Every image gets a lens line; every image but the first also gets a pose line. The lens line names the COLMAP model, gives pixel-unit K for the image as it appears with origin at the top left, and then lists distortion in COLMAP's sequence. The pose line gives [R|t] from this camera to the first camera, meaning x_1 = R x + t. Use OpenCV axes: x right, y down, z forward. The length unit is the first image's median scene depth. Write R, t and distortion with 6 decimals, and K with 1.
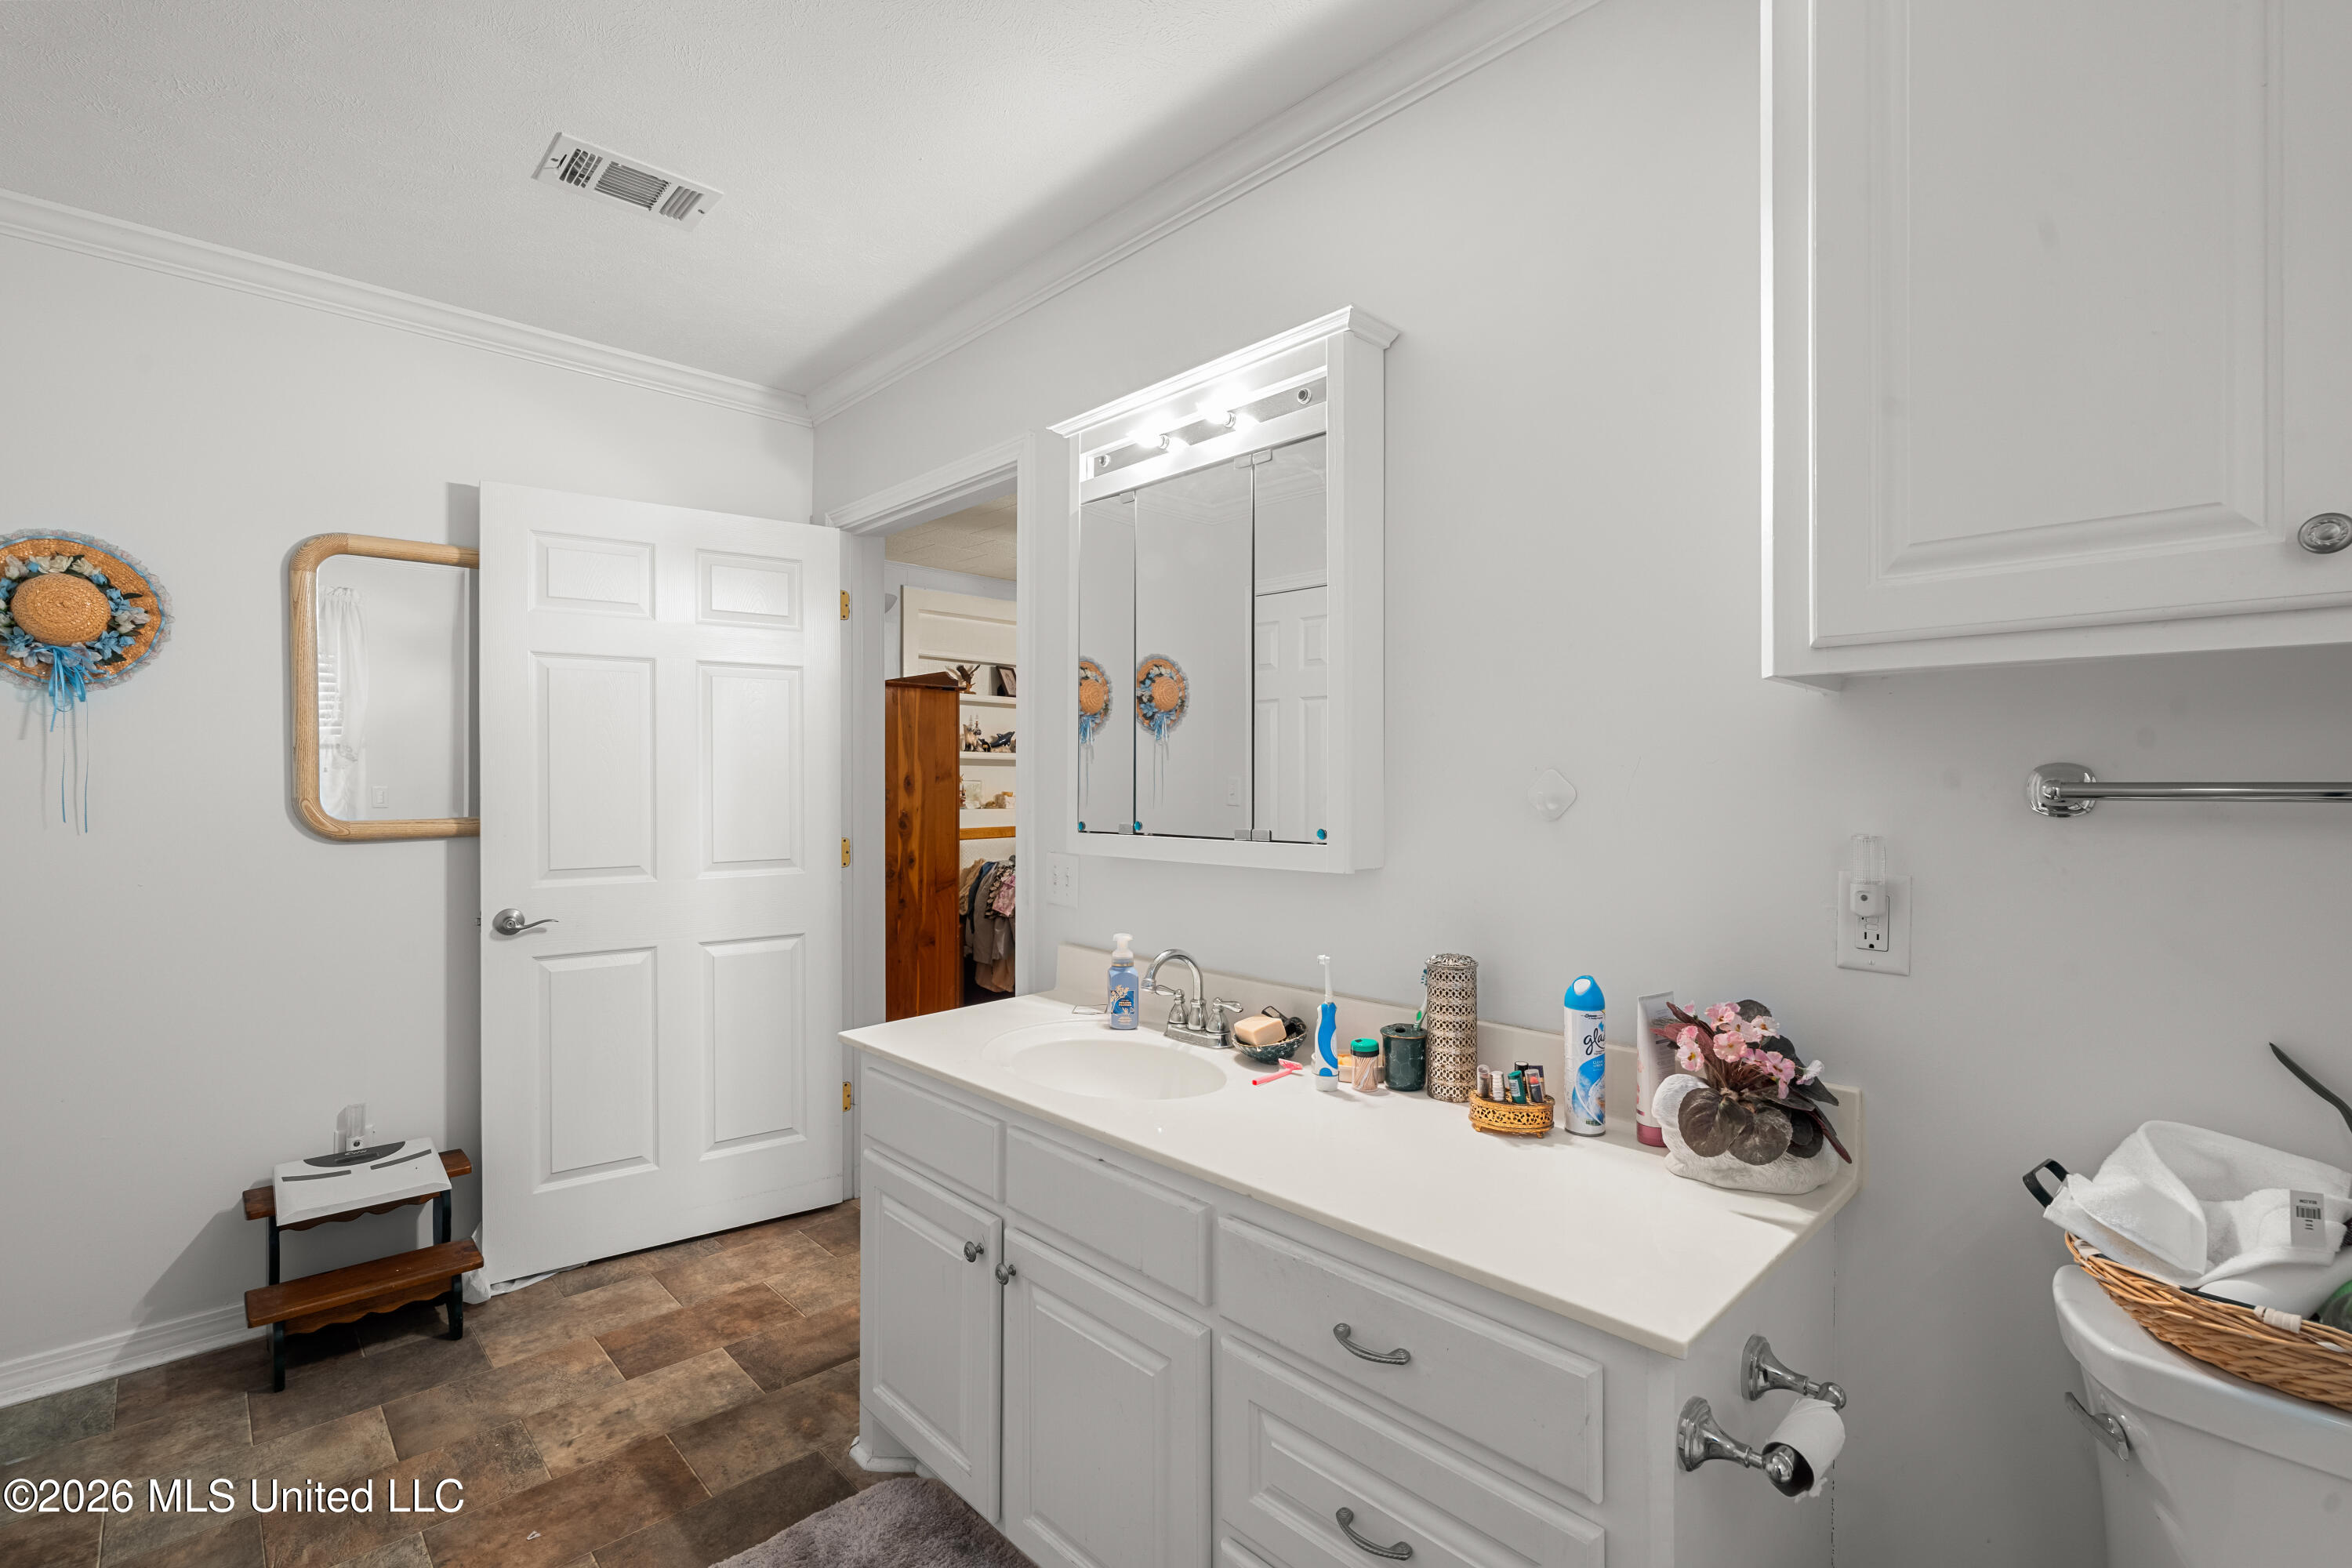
lens RADIAL K [[1068.2, 0, 1168.3], [0, 1068.2, 786.2], [0, 0, 1]] dist [-0.000430, 0.000311]
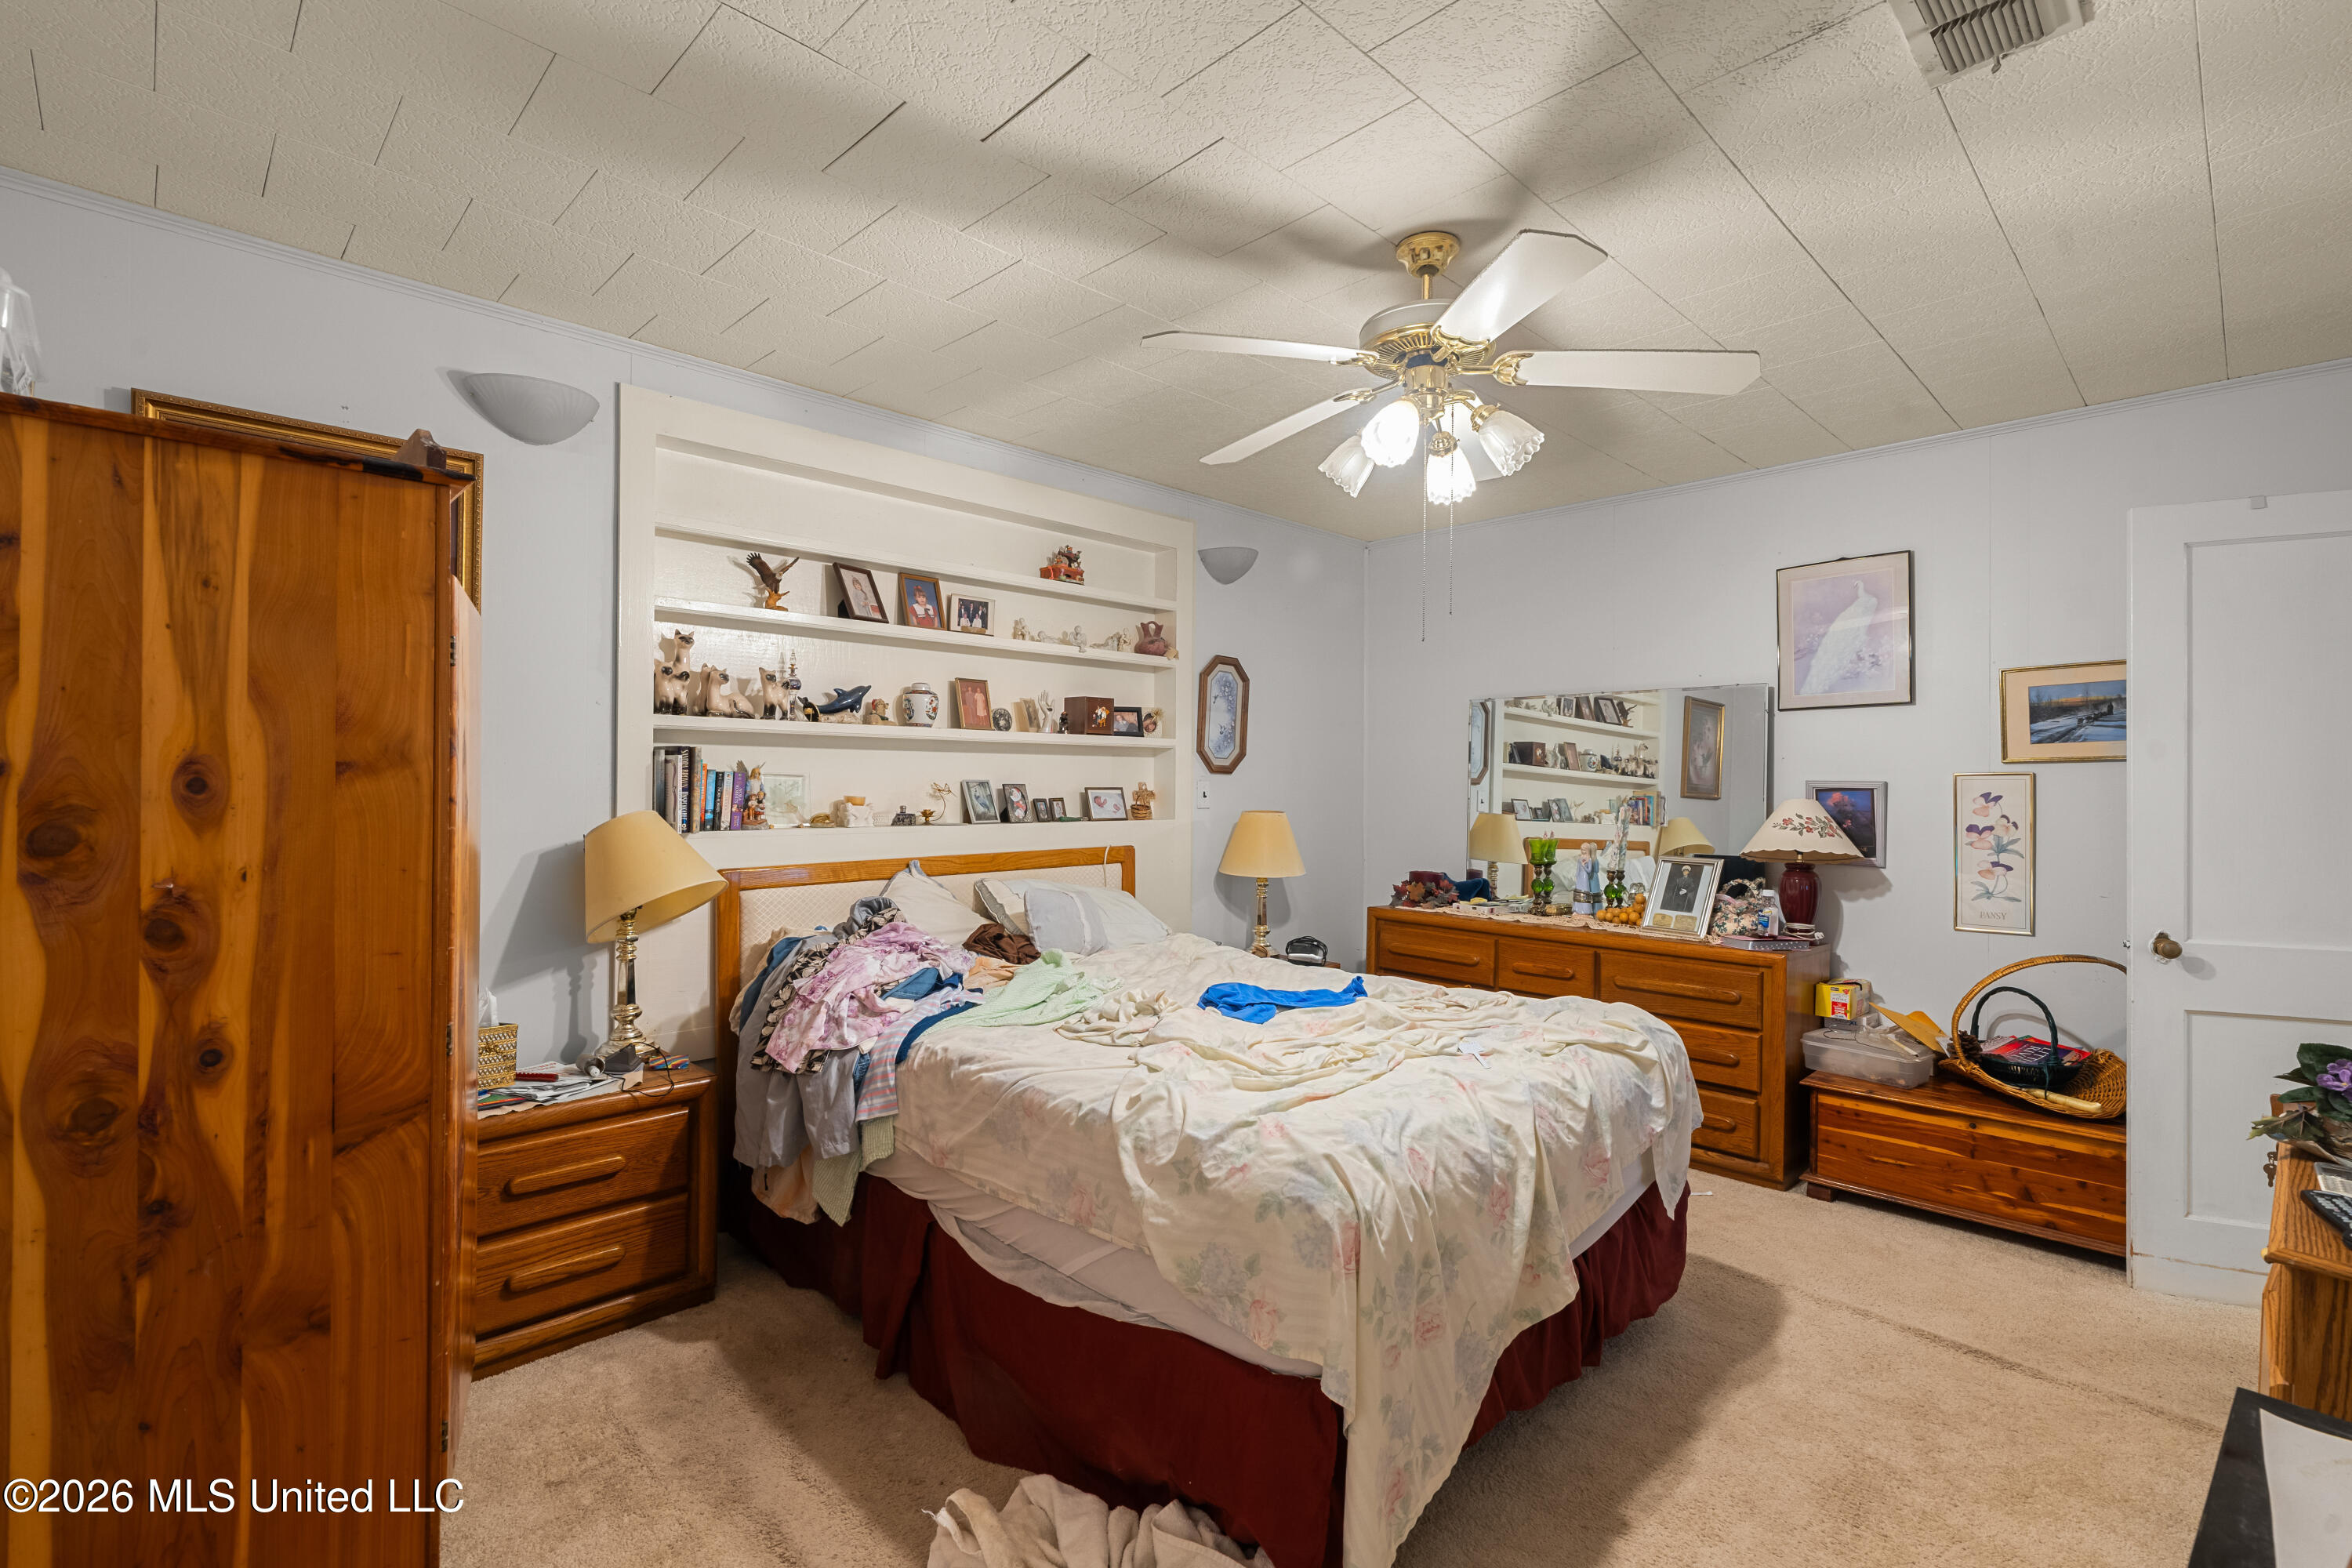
lens RADIAL K [[1068.2, 0, 1182.4], [0, 1068.2, 777.7], [0, 0, 1]] dist [-0.000430, 0.000311]
pose [[0.999953, -0.001128, 0.009595, 0.015229], [0.001153, 0.999996, -0.002601, -0.003629], [-0.009592, 0.002612, 0.999951, 0.698449]]
